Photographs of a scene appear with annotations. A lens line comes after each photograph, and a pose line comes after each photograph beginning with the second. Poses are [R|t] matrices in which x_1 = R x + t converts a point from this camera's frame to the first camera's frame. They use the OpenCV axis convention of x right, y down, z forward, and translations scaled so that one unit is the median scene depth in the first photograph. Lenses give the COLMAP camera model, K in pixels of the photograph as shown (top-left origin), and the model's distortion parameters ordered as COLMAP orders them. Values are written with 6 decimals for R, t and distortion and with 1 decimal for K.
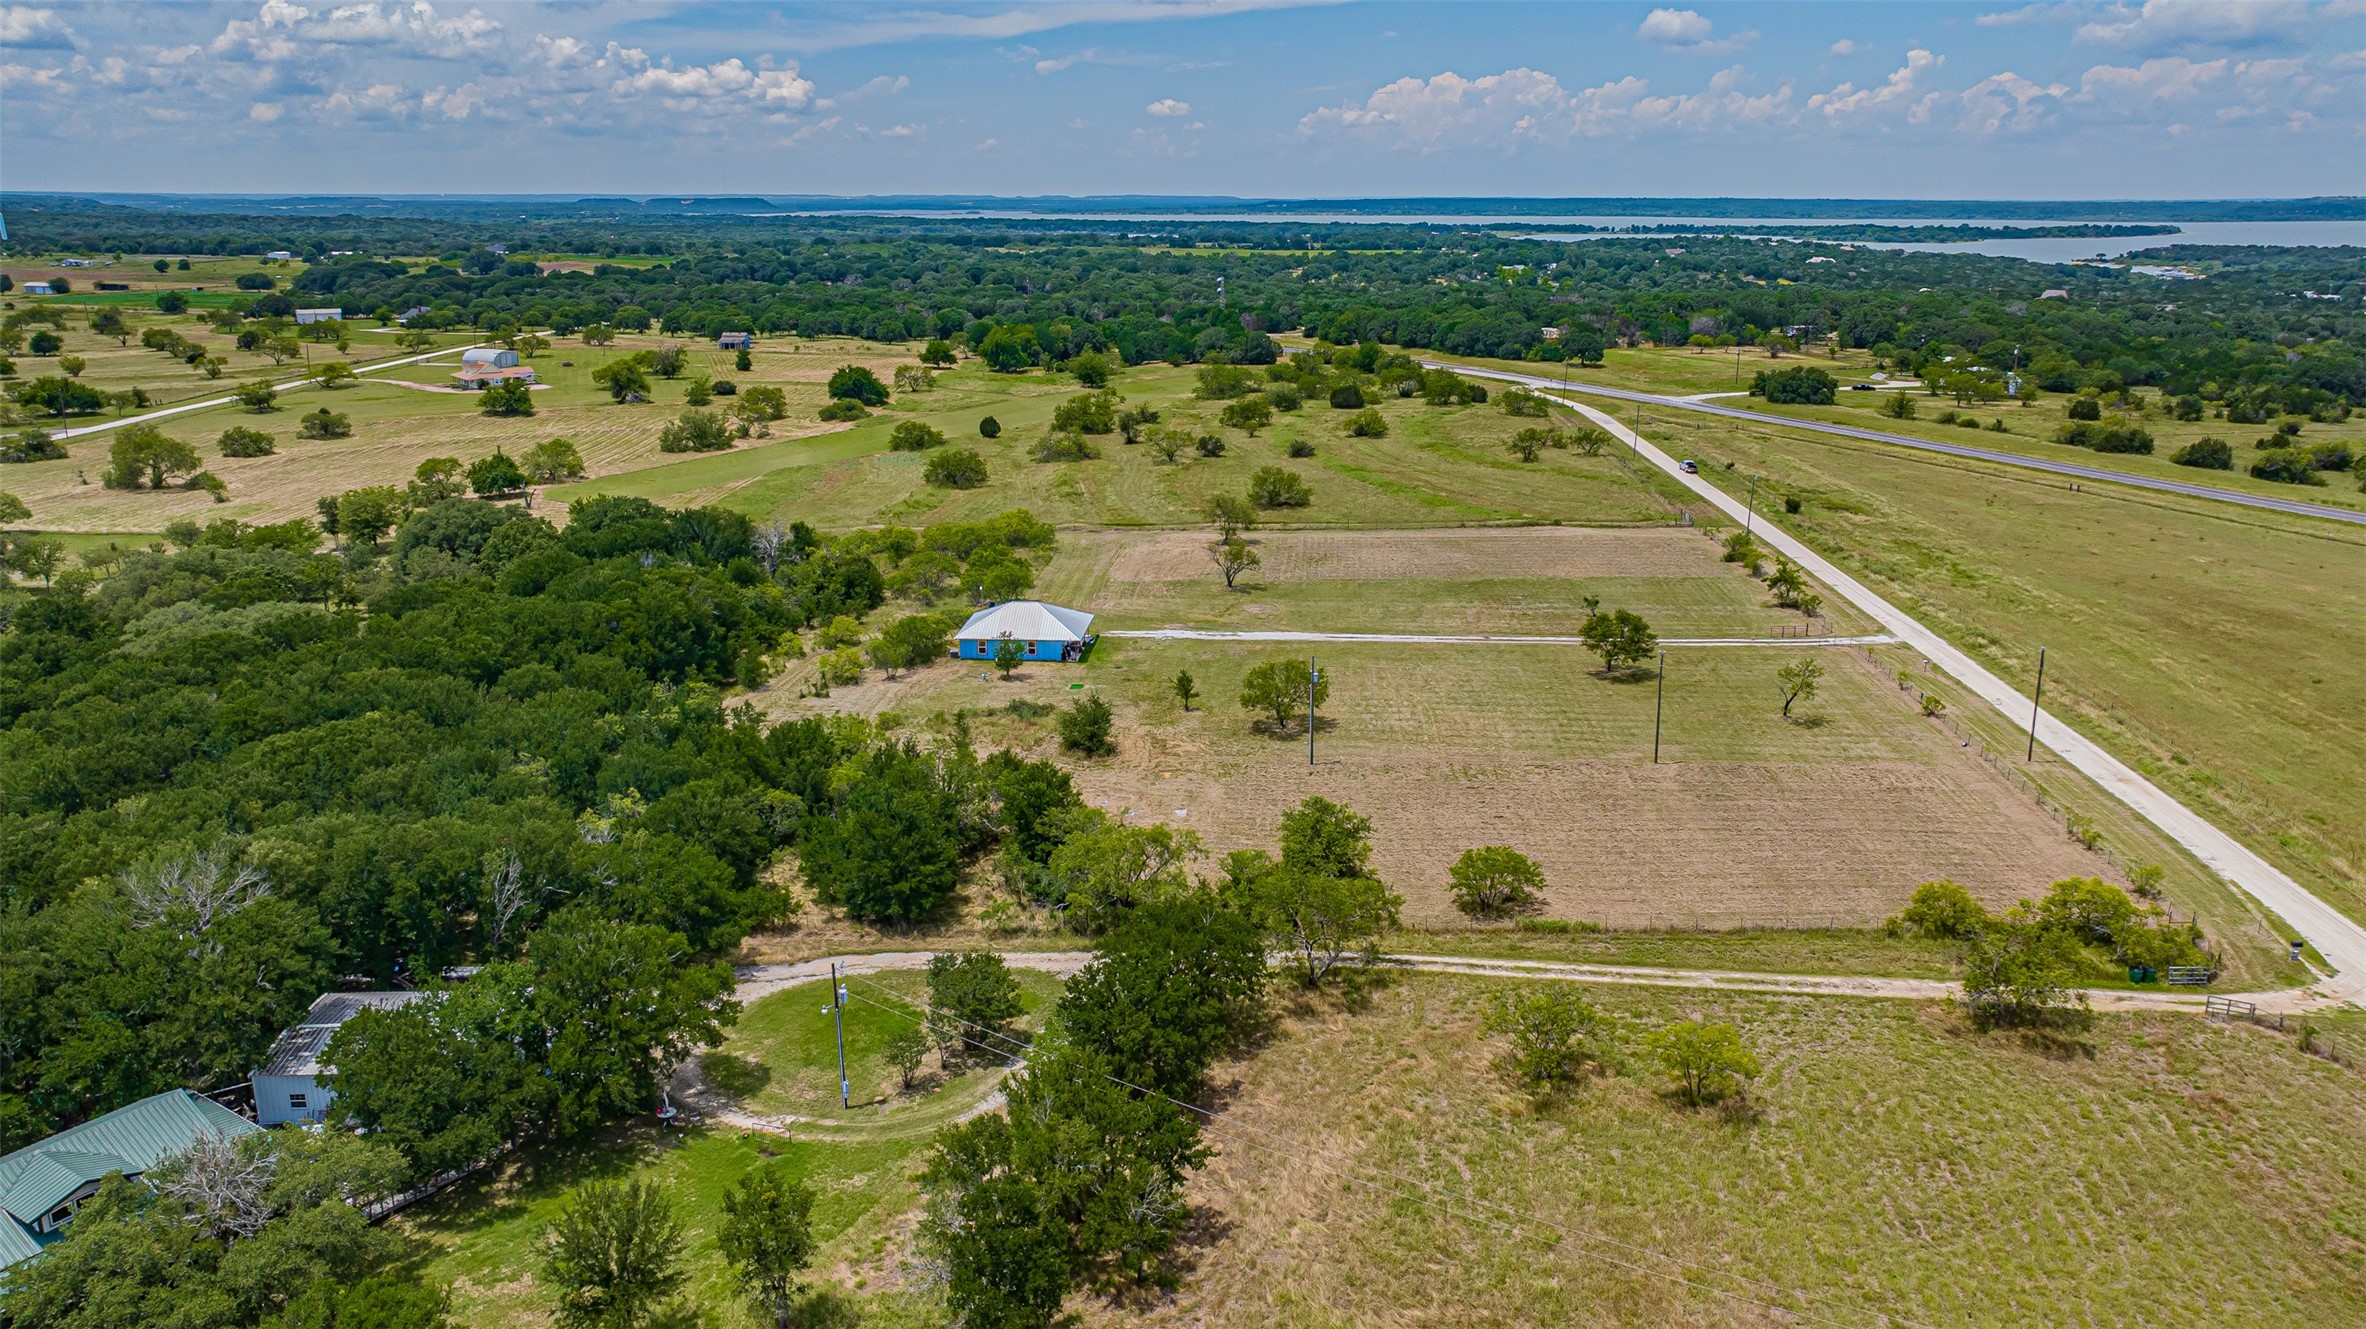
lens RADIAL K [[1654.3, 0, 1180.1], [0, 1654.3, 657.4], [0, 0, 1]] dist [-0.015610, 0.005695]
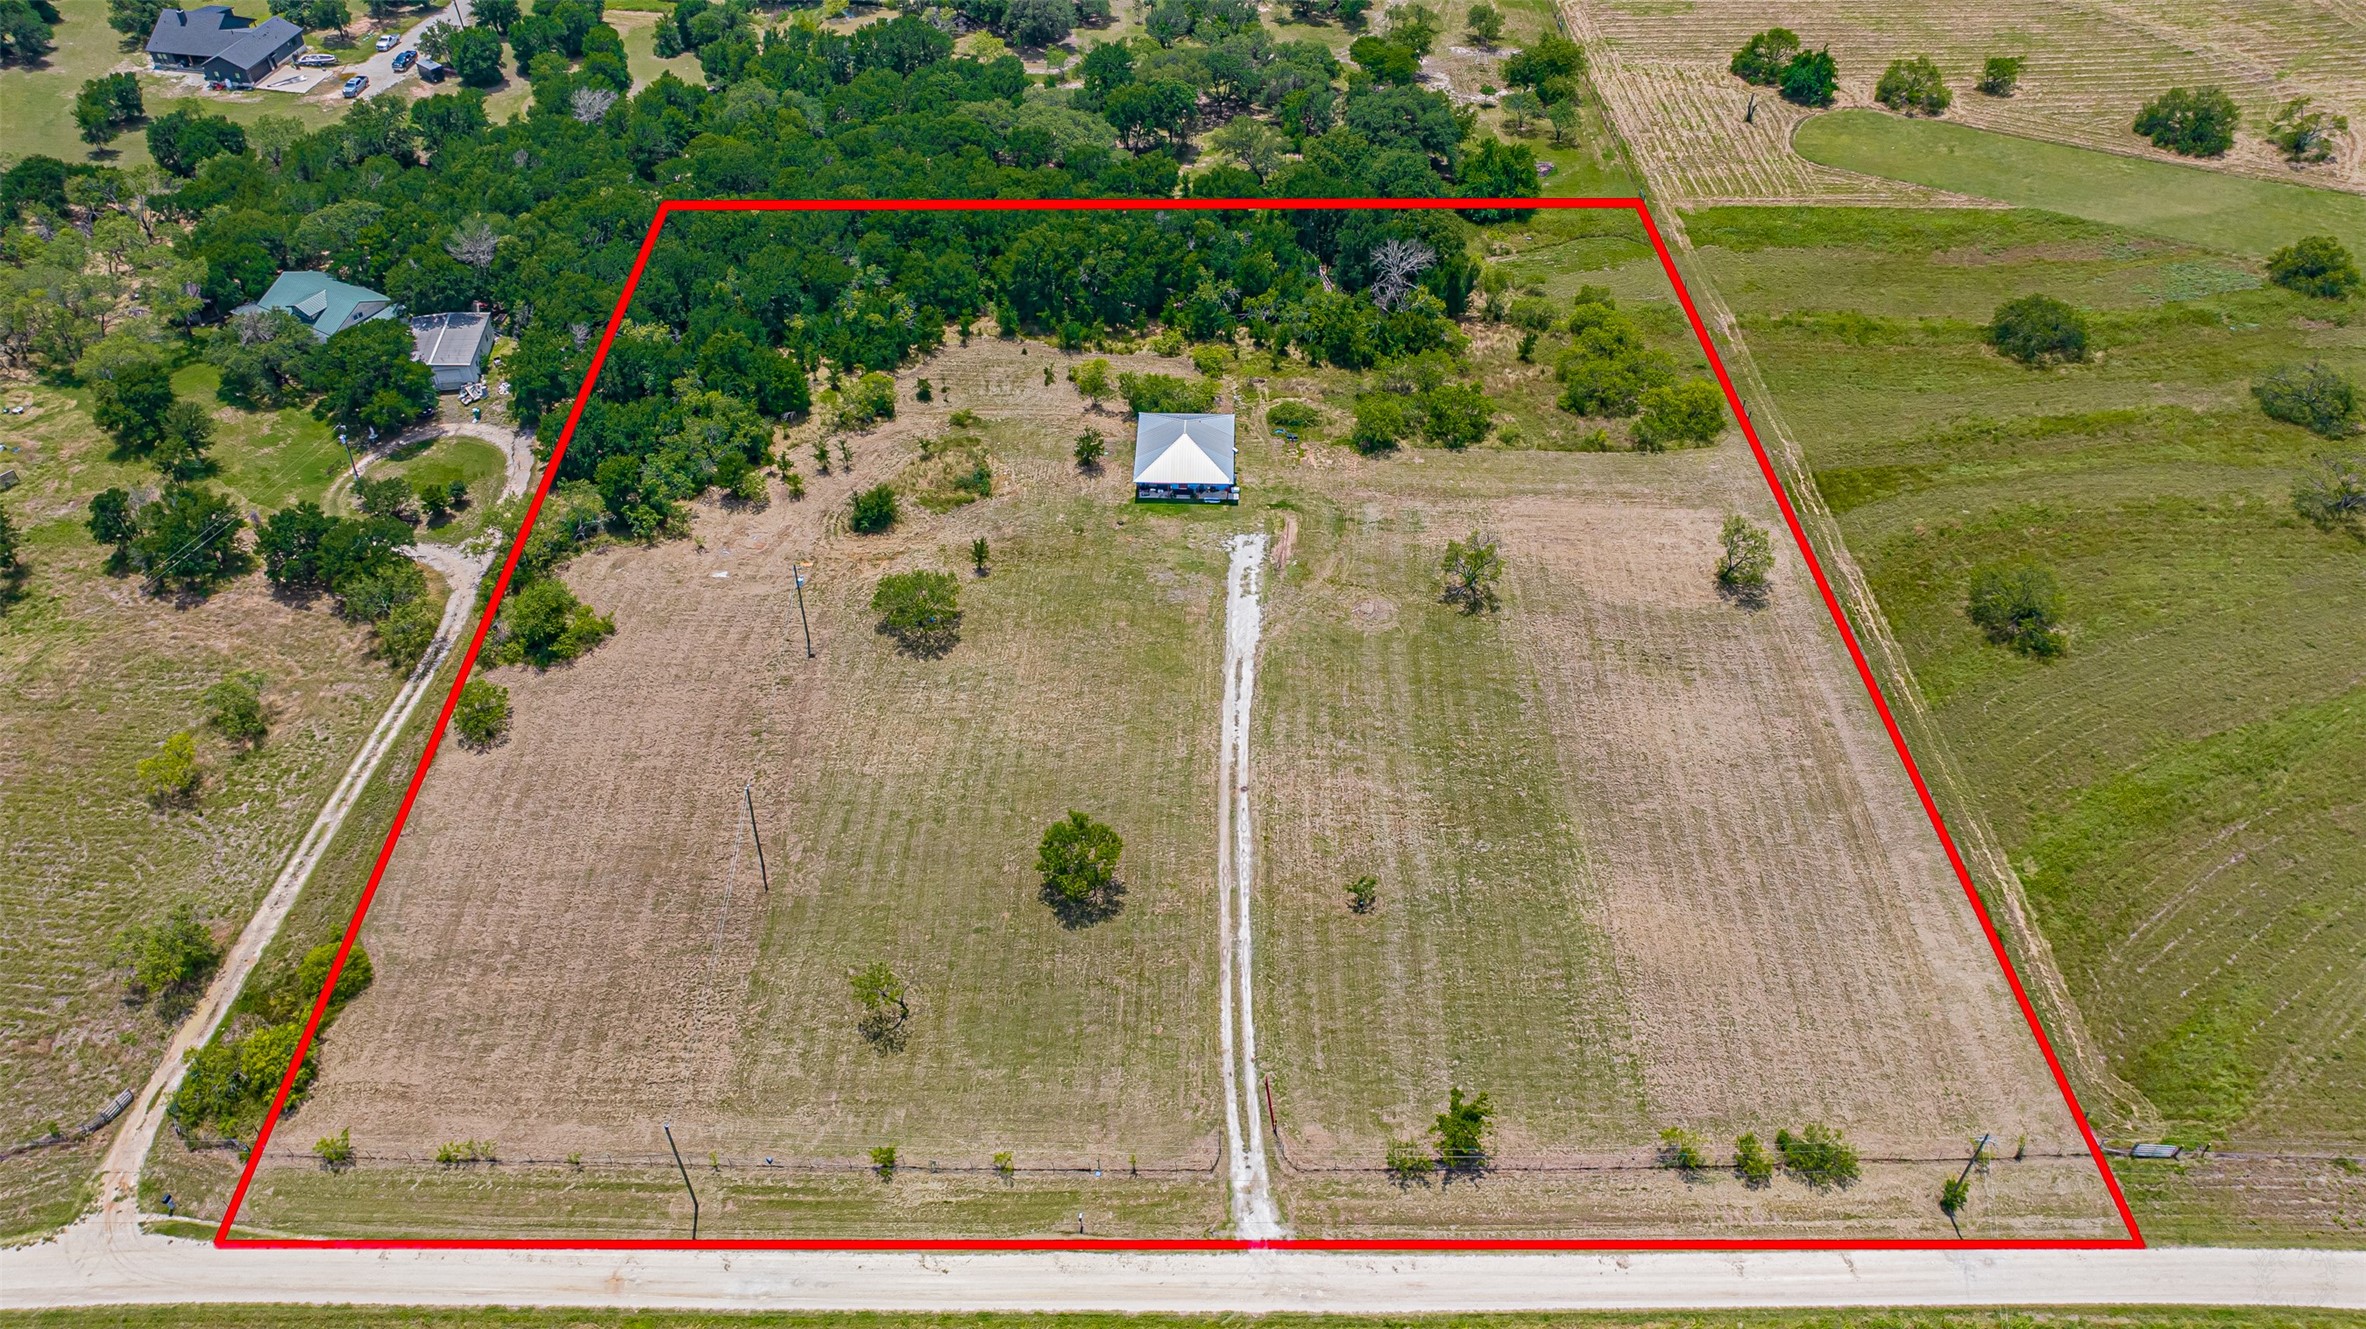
lens RADIAL K [[1654.3, 0, 1178.4], [0, 1654.3, 659.7], [0, 0, 1]] dist [-0.015610, 0.005695]
pose [[0.048562, 0.667798, -0.742757, 0.779576], [-0.269537, 0.724808, 0.634038, -0.590748], [0.961765, 0.169410, 0.215194, 0.817457]]
